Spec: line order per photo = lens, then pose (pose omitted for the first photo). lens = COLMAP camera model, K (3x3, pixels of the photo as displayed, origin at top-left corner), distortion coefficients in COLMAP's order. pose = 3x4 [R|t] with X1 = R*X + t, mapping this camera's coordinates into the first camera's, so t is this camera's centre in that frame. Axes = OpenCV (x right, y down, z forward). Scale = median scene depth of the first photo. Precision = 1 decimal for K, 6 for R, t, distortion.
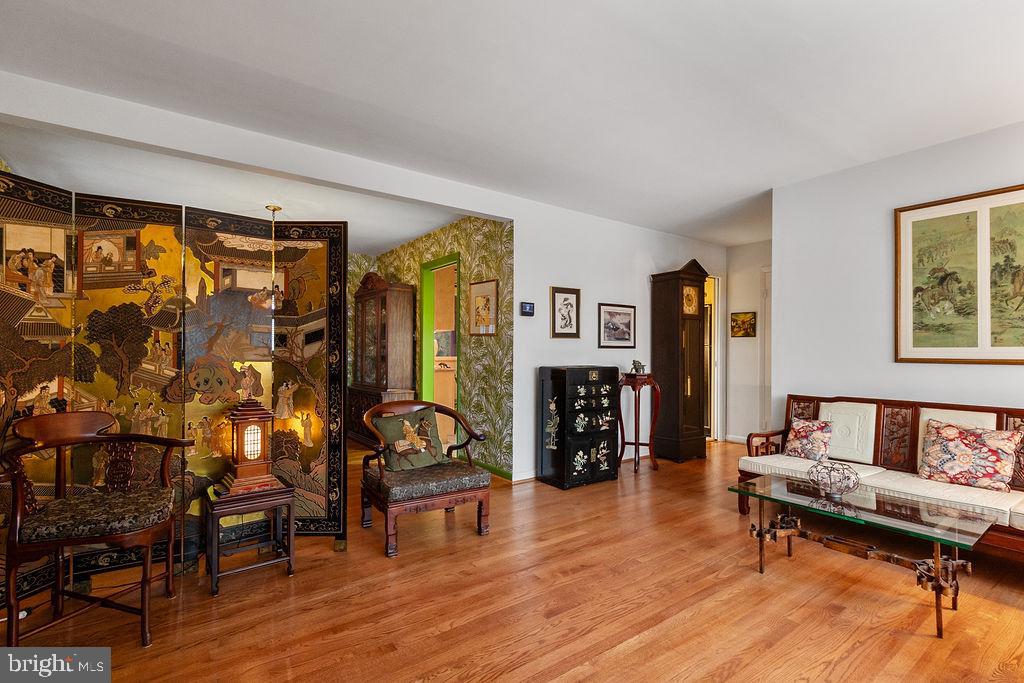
lens RADIAL K [[474.4, 0, 512.5], [0, 474.4, 346.1], [0, 0, 1]] dist [-0.003804, 0.000780]
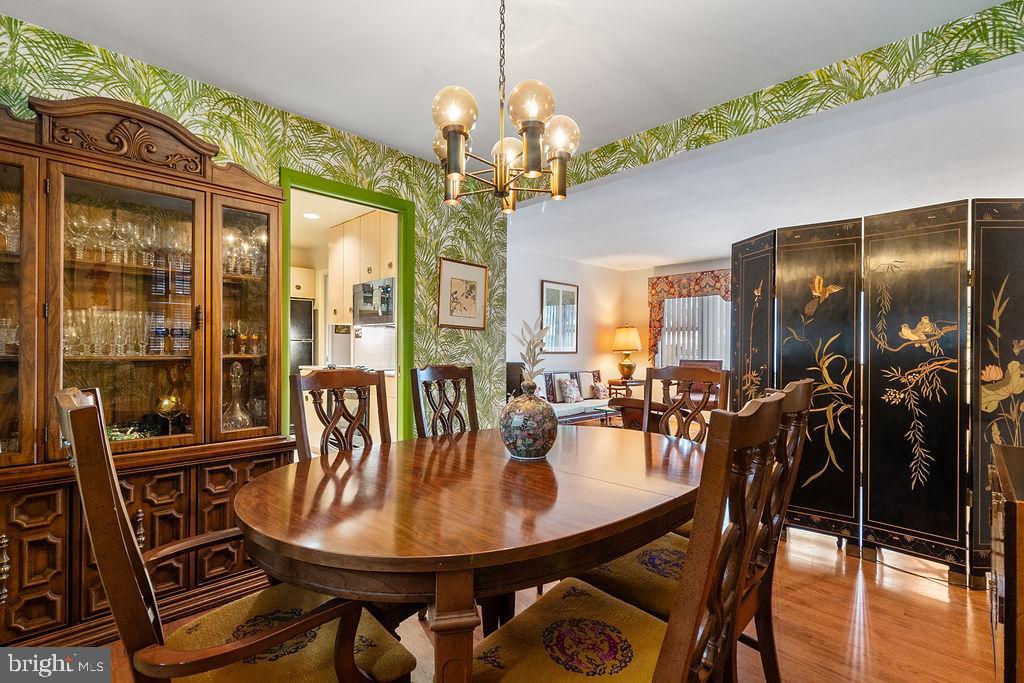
lens RADIAL K [[474.4, 0, 512.2], [0, 474.4, 345.5], [0, 0, 1]] dist [-0.003804, 0.000780]
pose [[-0.160614, 0.006411, 0.986996, -1.314655], [-0.013109, 0.999877, -0.008628, 0.019120], [-0.986930, -0.014325, -0.160510, 1.568619]]
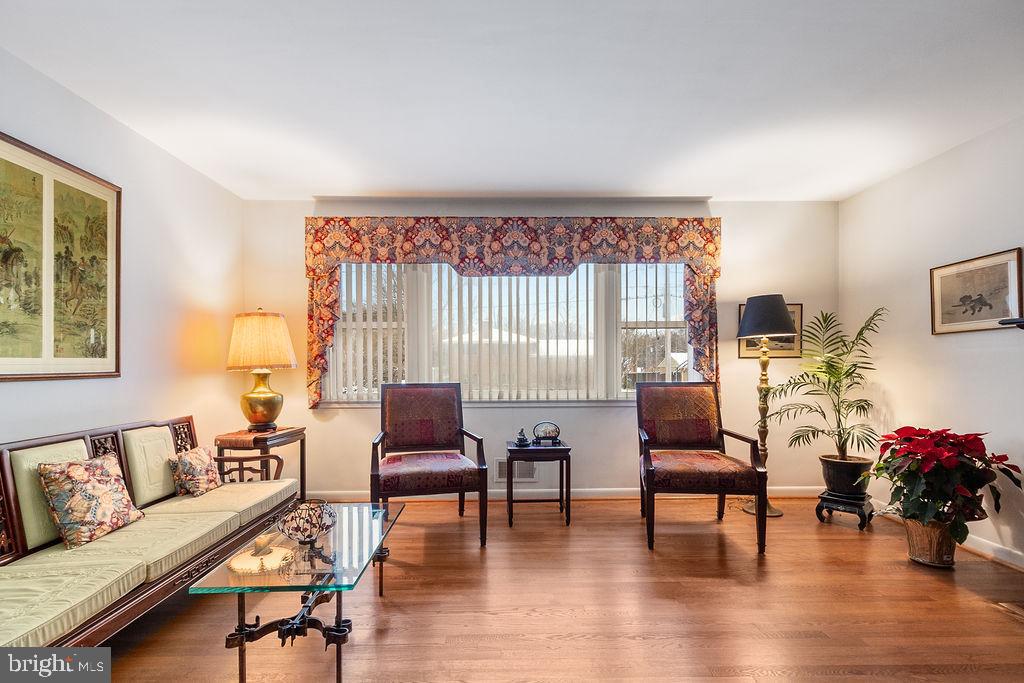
lens RADIAL K [[474.4, 0, 506.0], [0, 474.4, 366.9], [0, 0, 1]] dist [-0.003804, 0.000780]
pose [[-0.818511, -0.000707, 0.574490, -0.044644], [-0.000793, 1.000000, 0.000102, 0.015516], [-0.574490, -0.000372, -0.818512, 1.150491]]
